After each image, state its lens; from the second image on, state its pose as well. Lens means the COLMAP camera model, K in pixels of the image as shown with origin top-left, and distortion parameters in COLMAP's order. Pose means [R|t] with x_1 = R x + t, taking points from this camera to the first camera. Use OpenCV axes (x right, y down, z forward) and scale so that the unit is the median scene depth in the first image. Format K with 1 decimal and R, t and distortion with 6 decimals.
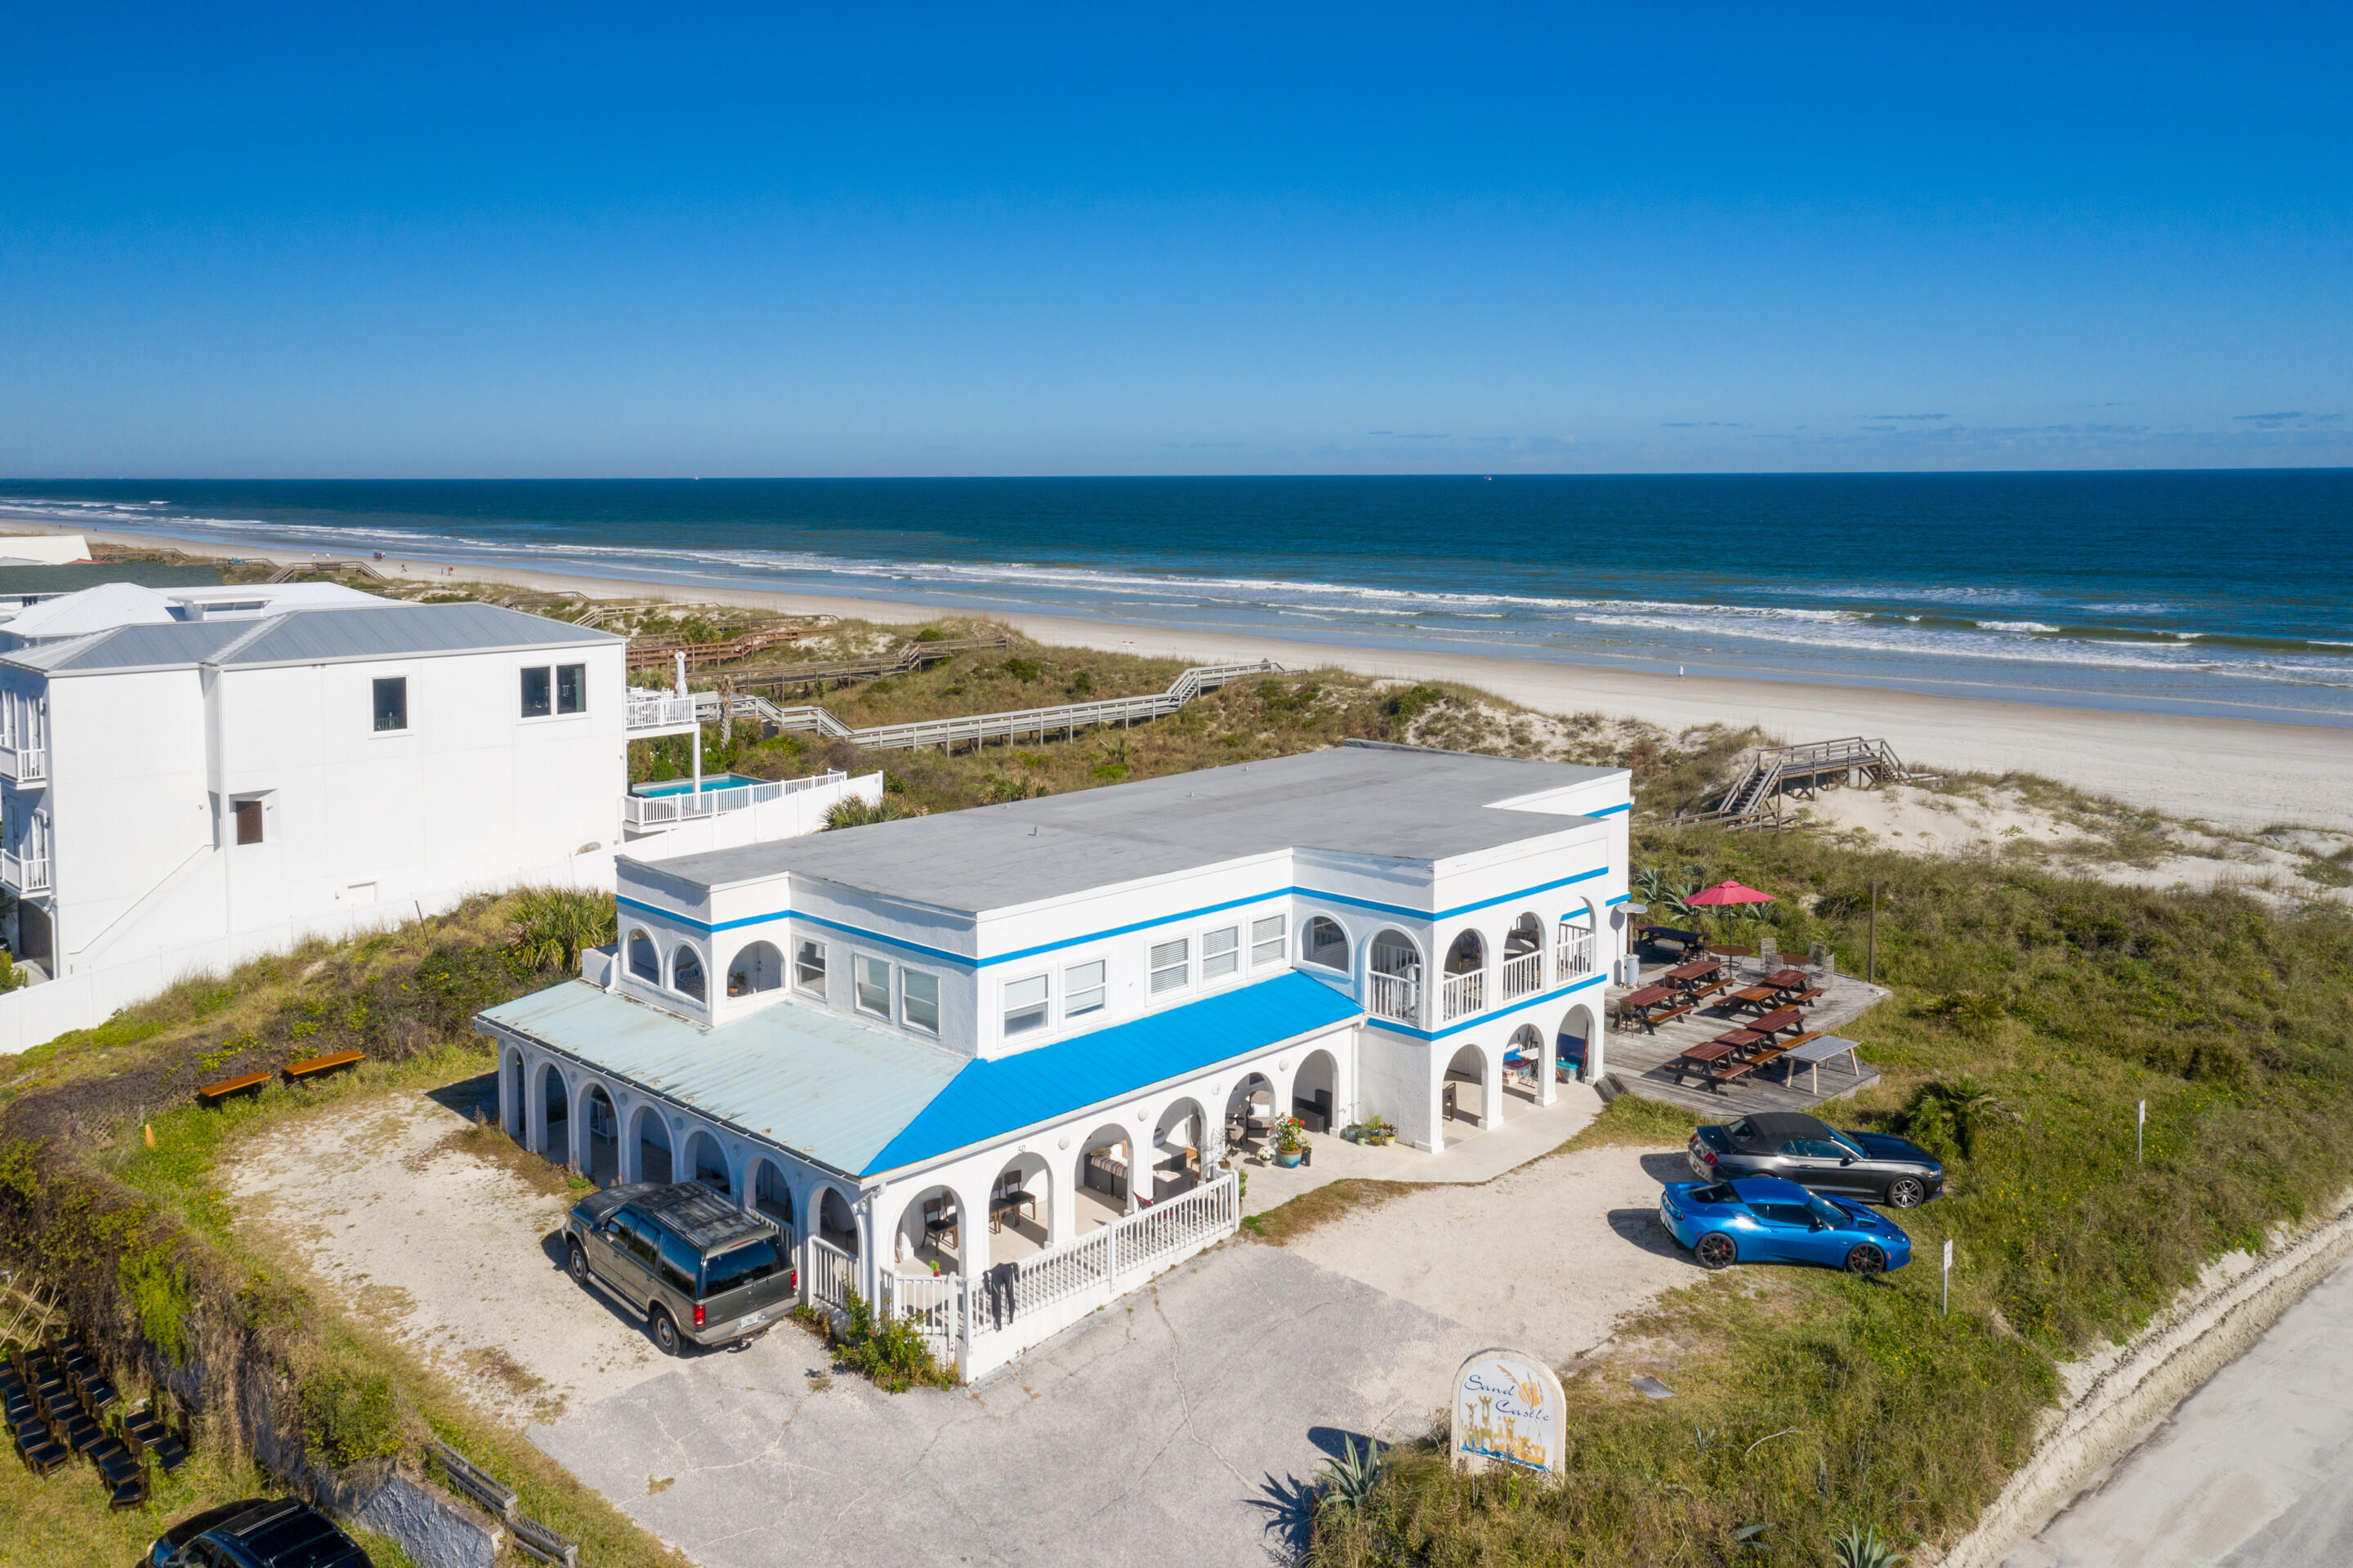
lens RADIAL K [[1832.9, 0, 1168.2], [0, 1832.9, 672.8], [0, 0, 1]] dist [-0.006139, 0.028432]
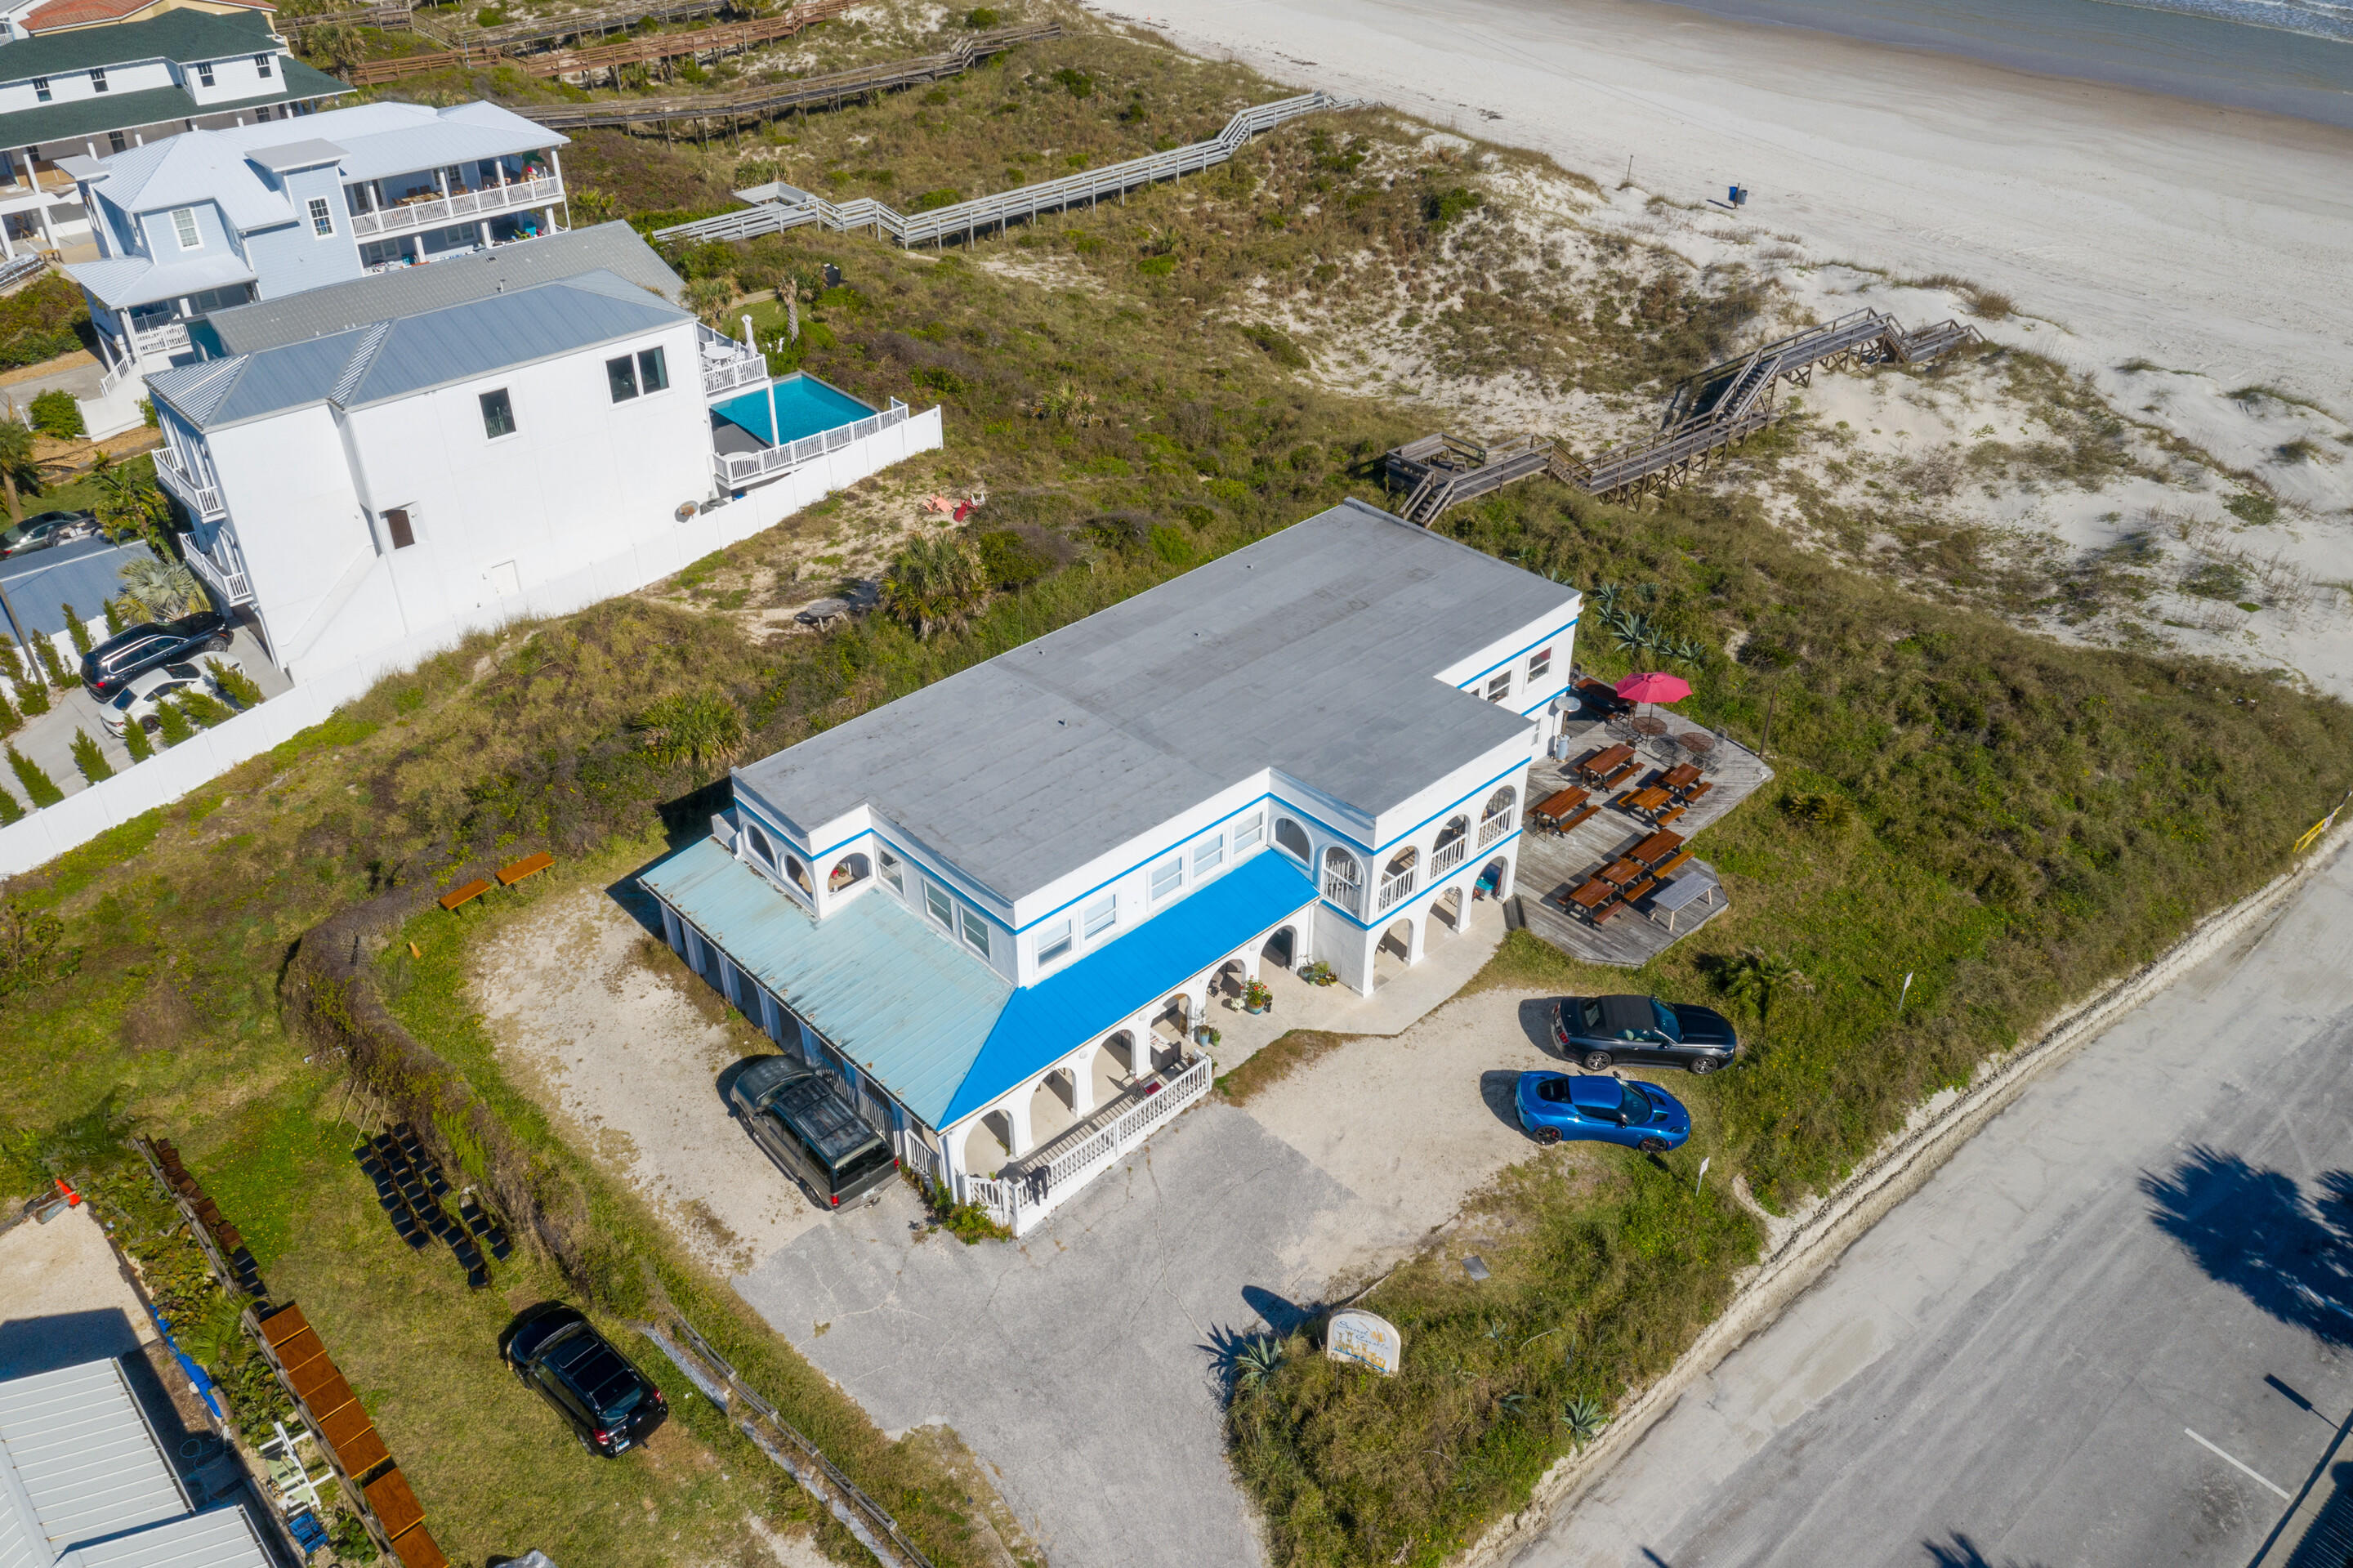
lens RADIAL K [[1752.2, 0, 1171.3], [0, 1752.2, 778.2], [0, 0, 1]] dist [-0.003592, 0.021698]
pose [[0.999208, 0.022768, -0.032629, 0.041659], [-0.003751, 0.870341, 0.492435, -0.501209], [0.039610, -0.491922, 0.869738, -0.038545]]
